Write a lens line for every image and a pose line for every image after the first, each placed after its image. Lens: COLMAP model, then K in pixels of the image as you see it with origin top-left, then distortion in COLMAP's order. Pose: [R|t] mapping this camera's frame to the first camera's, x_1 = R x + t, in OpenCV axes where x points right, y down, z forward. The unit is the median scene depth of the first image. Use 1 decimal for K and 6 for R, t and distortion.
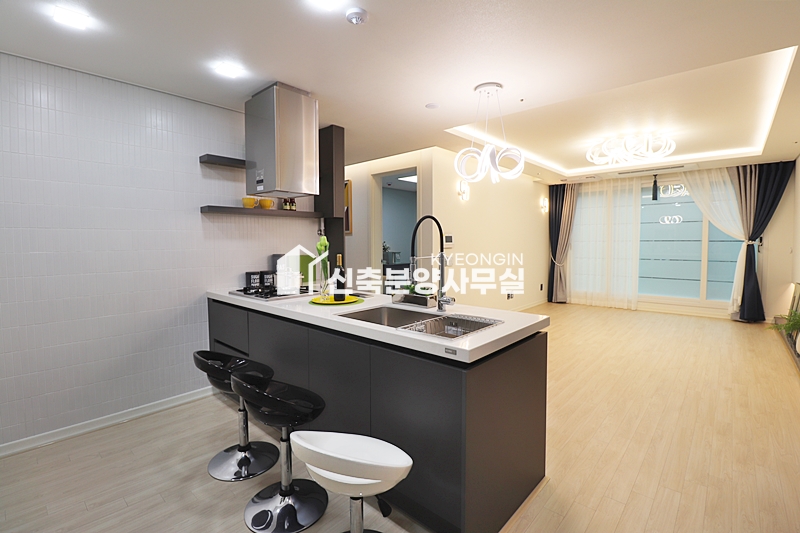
lens RADIAL K [[368.9, 0, 401.3], [0, 368.9, 258.5], [0, 0, 1]] dist [-0.005440, -0.007945]
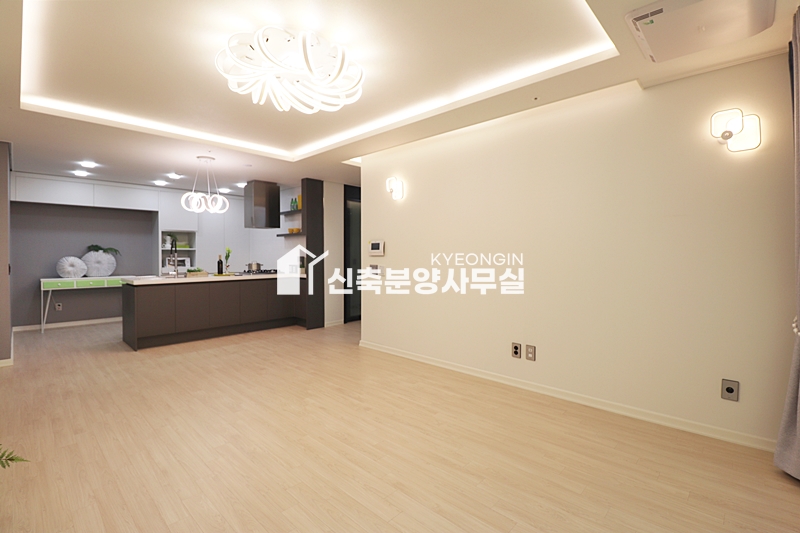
lens RADIAL K [[368.9, 0, 399.6], [0, 368.9, 259.2], [0, 0, 1]] dist [-0.005440, -0.007945]
pose [[-0.028079, 0.020317, -0.999399, 0.859450], [-0.046507, 0.998684, 0.021609, -0.034441], [0.998523, 0.047085, -0.027097, 0.880222]]
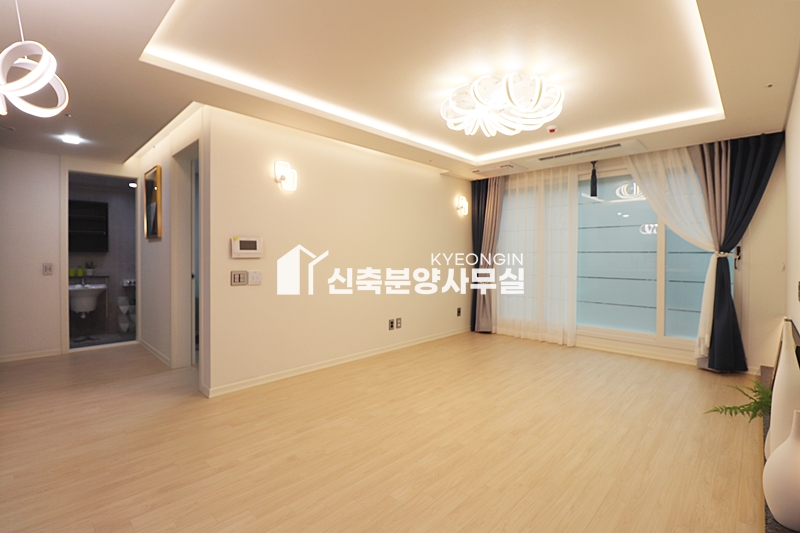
lens RADIAL K [[368.9, 0, 398.8], [0, 368.9, 258.0], [0, 0, 1]] dist [-0.005440, -0.007945]
pose [[0.999099, 0.009303, -0.041399, 0.351319], [-0.010901, 0.999198, -0.038541, -0.004266], [0.041008, 0.038957, 0.998399, 0.270090]]
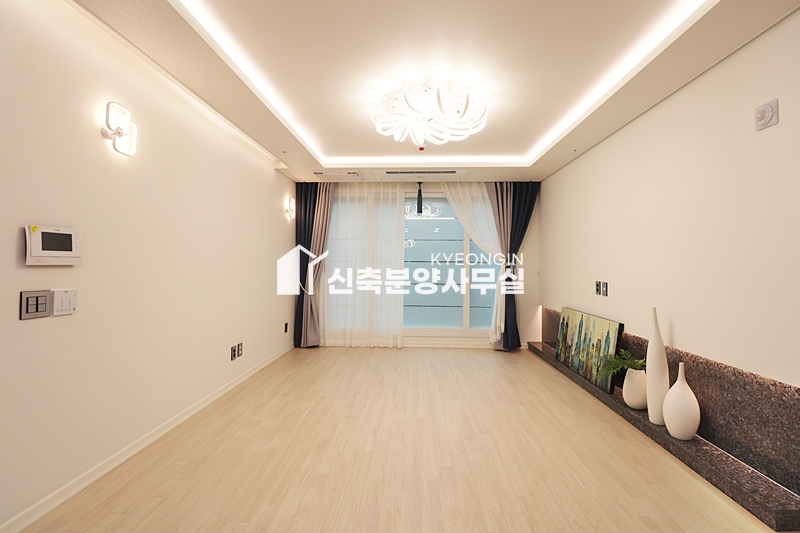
lens RADIAL K [[368.9, 0, 398.4], [0, 368.9, 257.4], [0, 0, 1]] dist [-0.005440, -0.007945]
pose [[0.773158, 0.025198, 0.633712, 0.130410], [0.018879, 0.997853, -0.062710, -0.006125], [-0.633932, 0.060449, 0.771023, 0.411267]]
